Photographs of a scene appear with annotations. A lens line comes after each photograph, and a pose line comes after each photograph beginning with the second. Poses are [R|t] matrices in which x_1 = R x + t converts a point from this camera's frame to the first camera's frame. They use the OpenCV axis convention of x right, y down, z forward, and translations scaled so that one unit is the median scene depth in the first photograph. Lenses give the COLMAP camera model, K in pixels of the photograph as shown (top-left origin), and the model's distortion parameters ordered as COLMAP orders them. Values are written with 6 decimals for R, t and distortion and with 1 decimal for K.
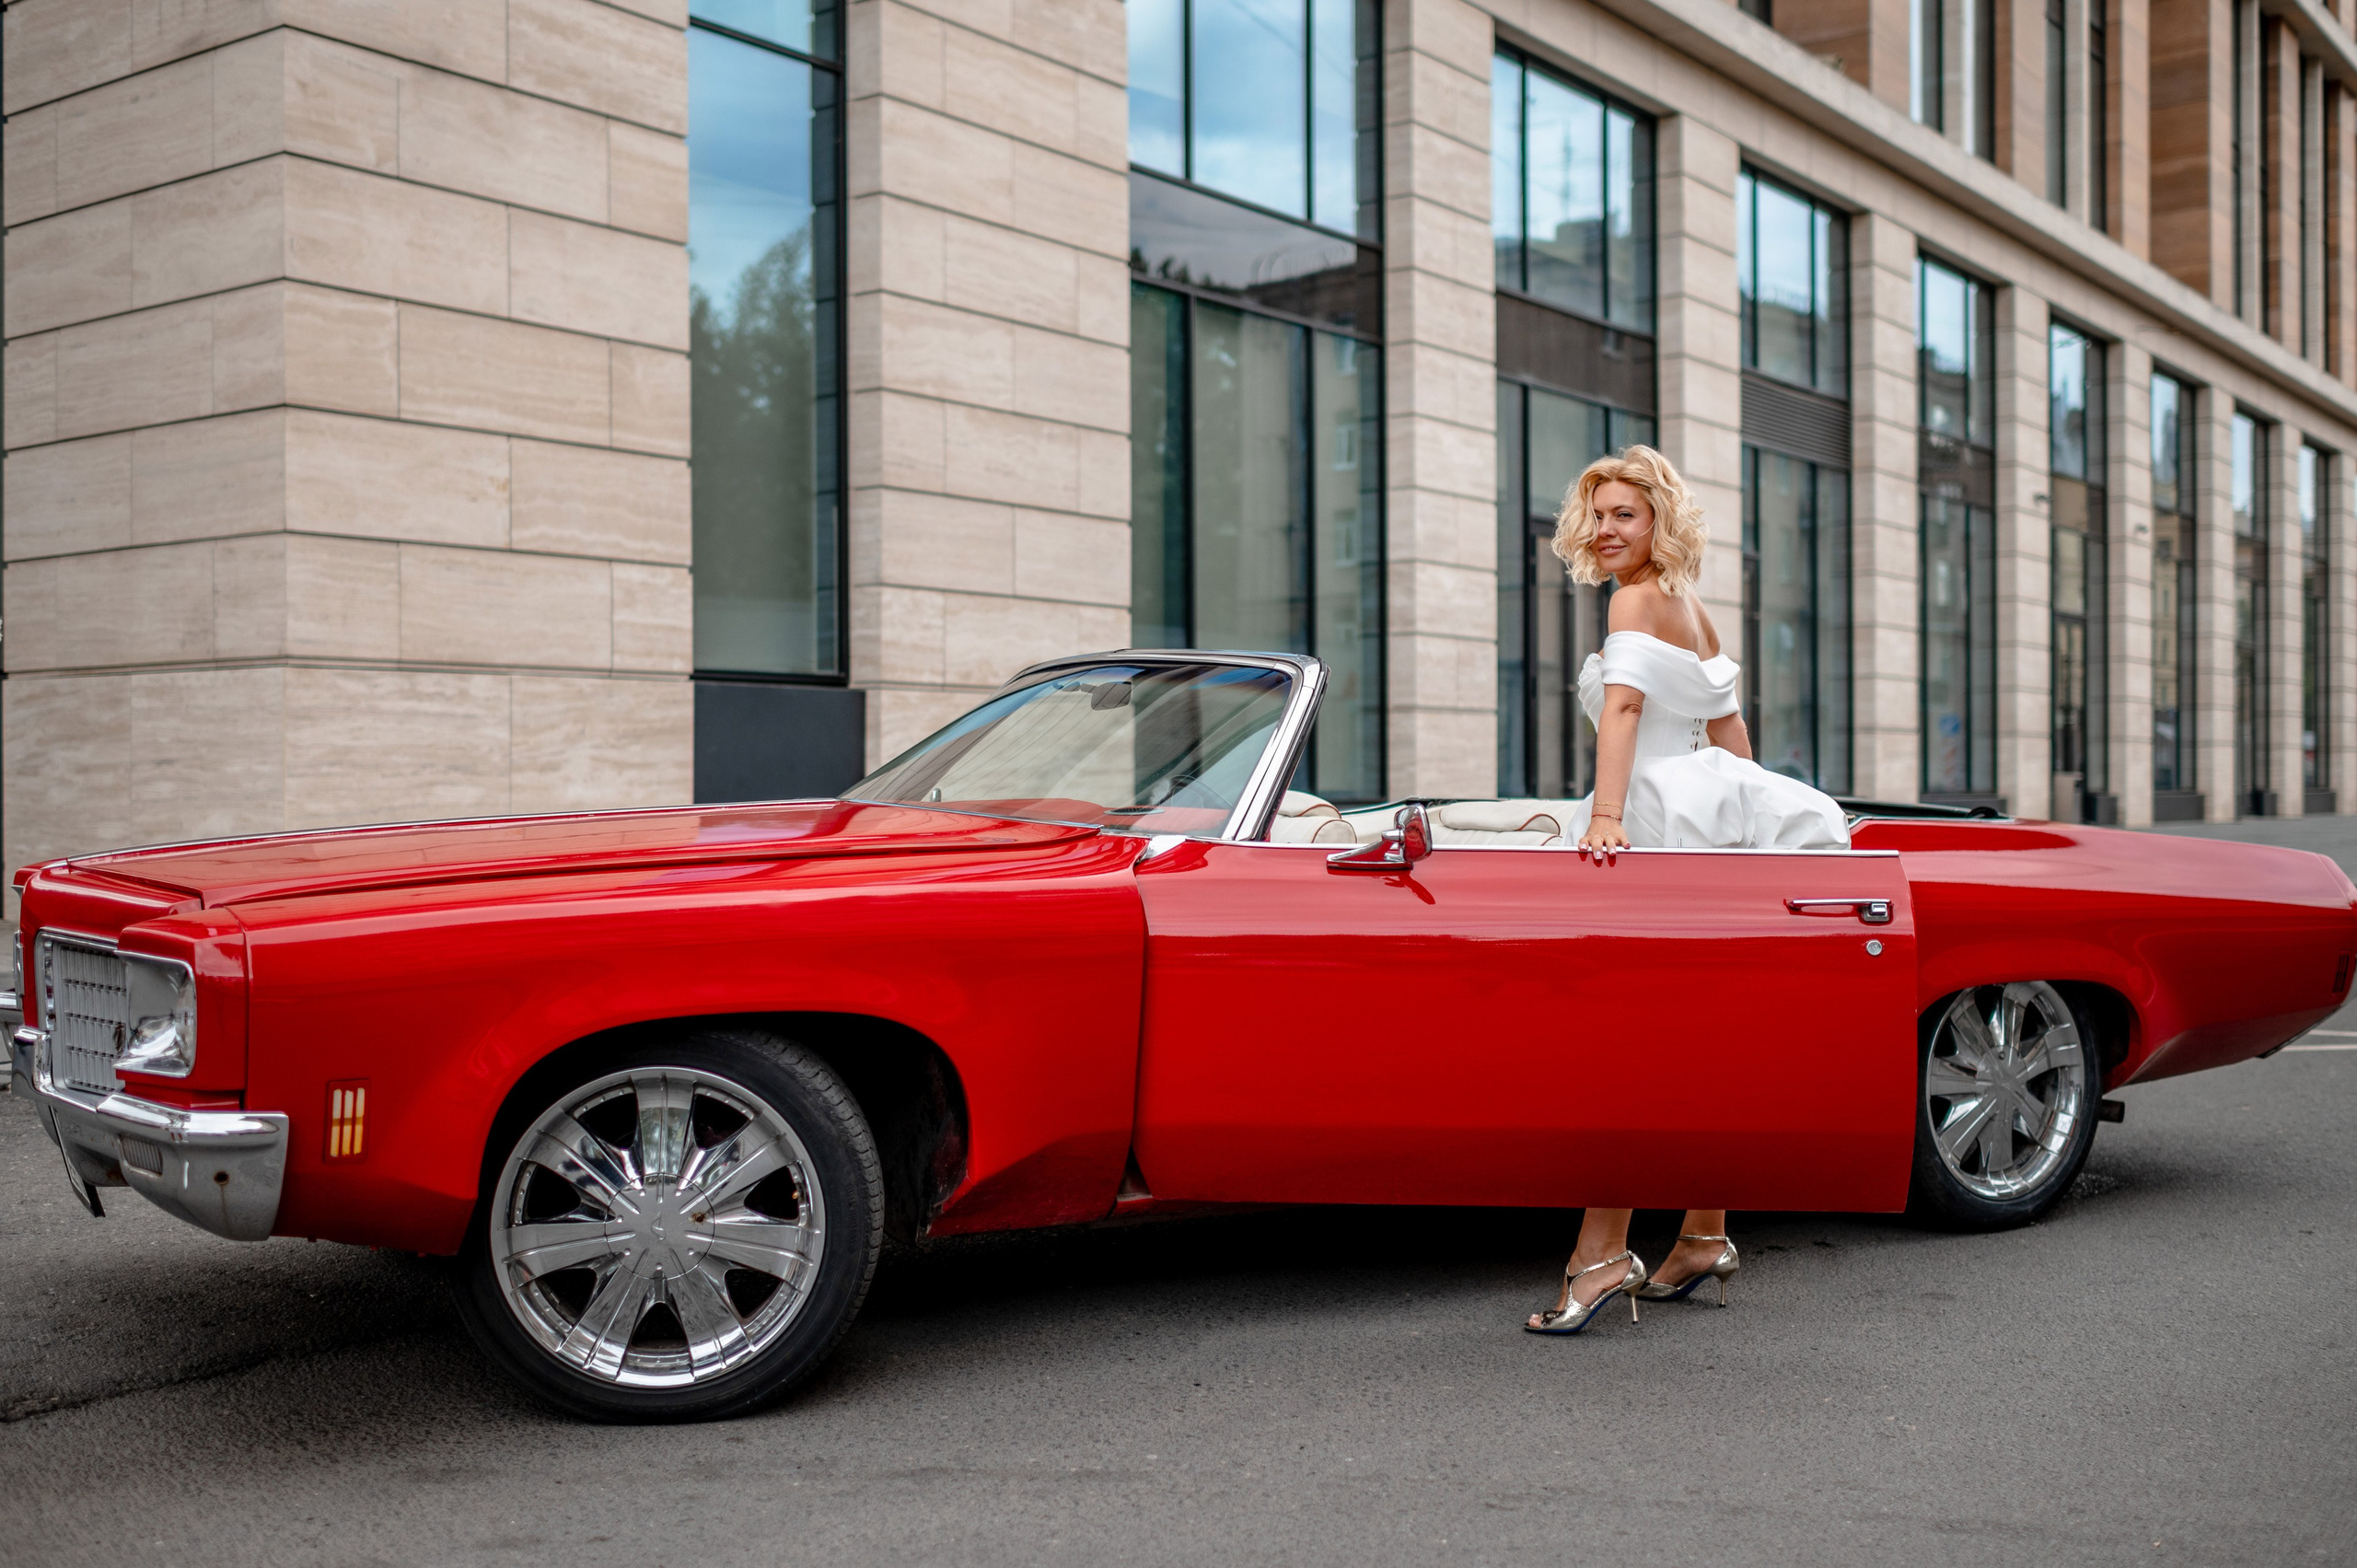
lens RADIAL K [[2817.8, 0, 1088.2], [0, 2817.8, 833.0], [0, 0, 1]] dist [0.029792, 0.000000]
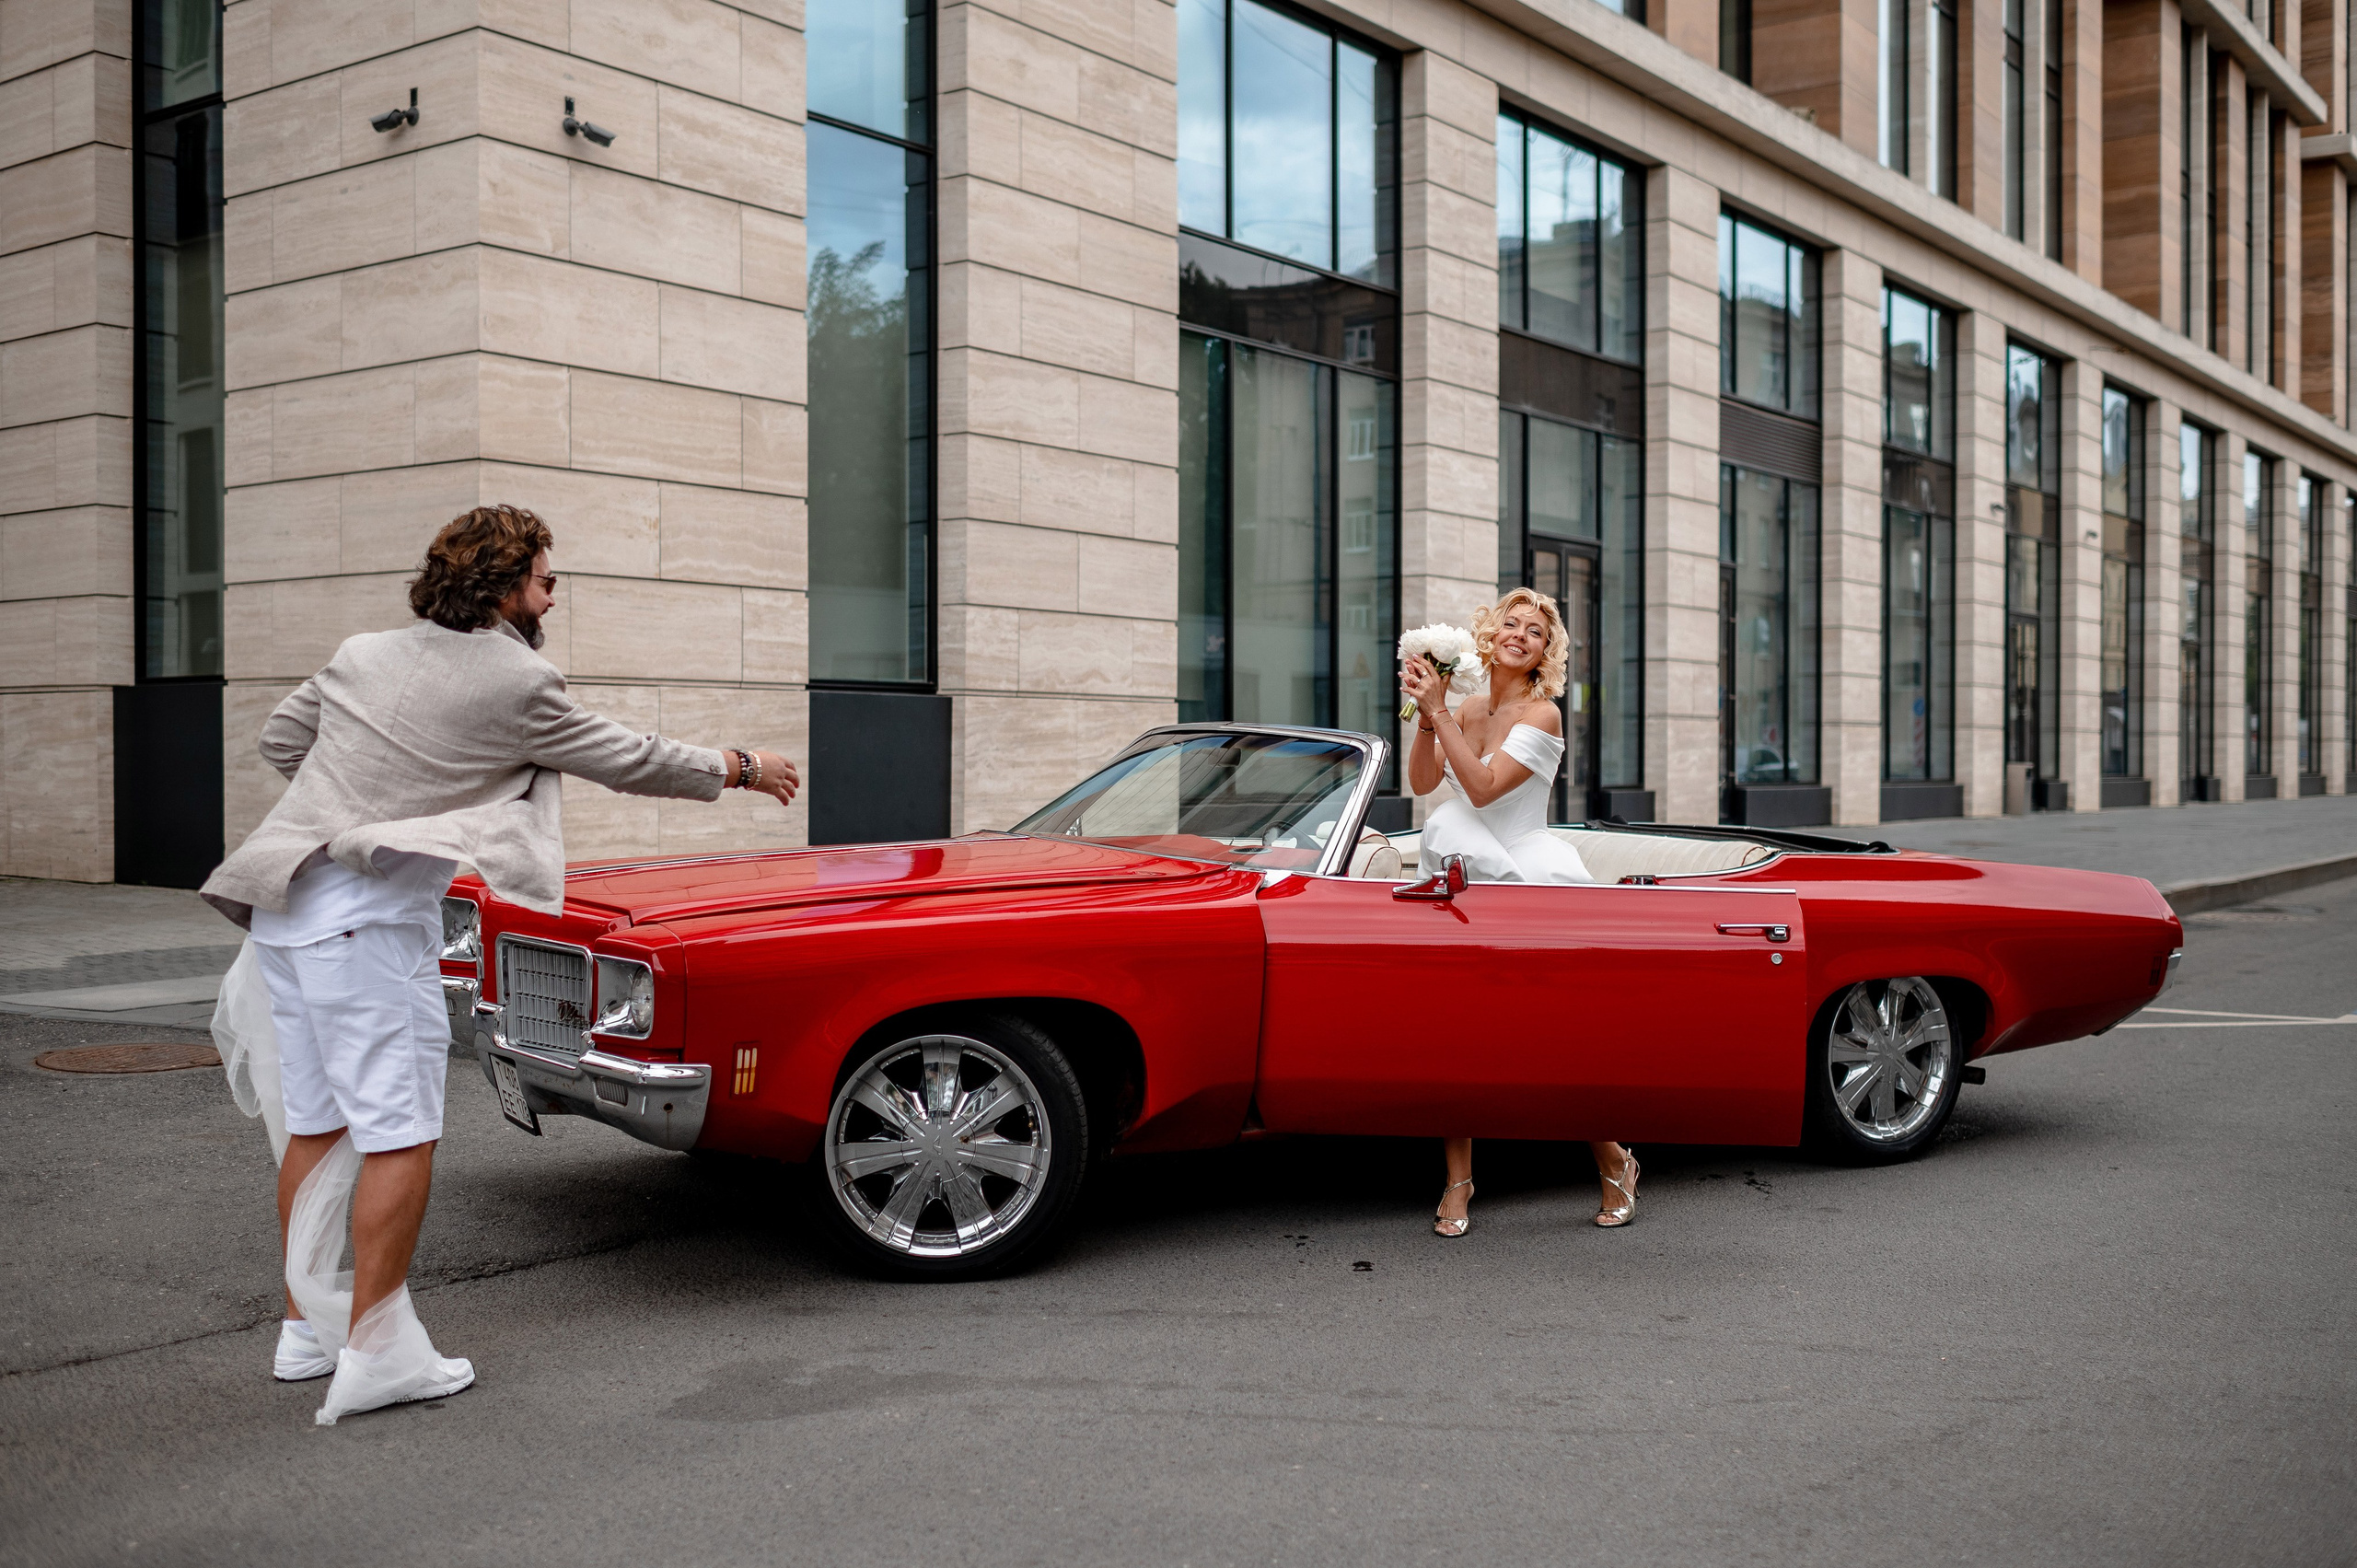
lens RADIAL K [[2817.8, 0, 1107.4], [0, 2817.8, 727.5], [0, 0, 1]] dist [0.029792, 0.000000]
pose [[0.999888, 0.011516, 0.009580, -0.024717], [-0.011321, 0.999731, -0.020257, -0.014381], [-0.009811, 0.020146, 0.999749, -0.139372]]
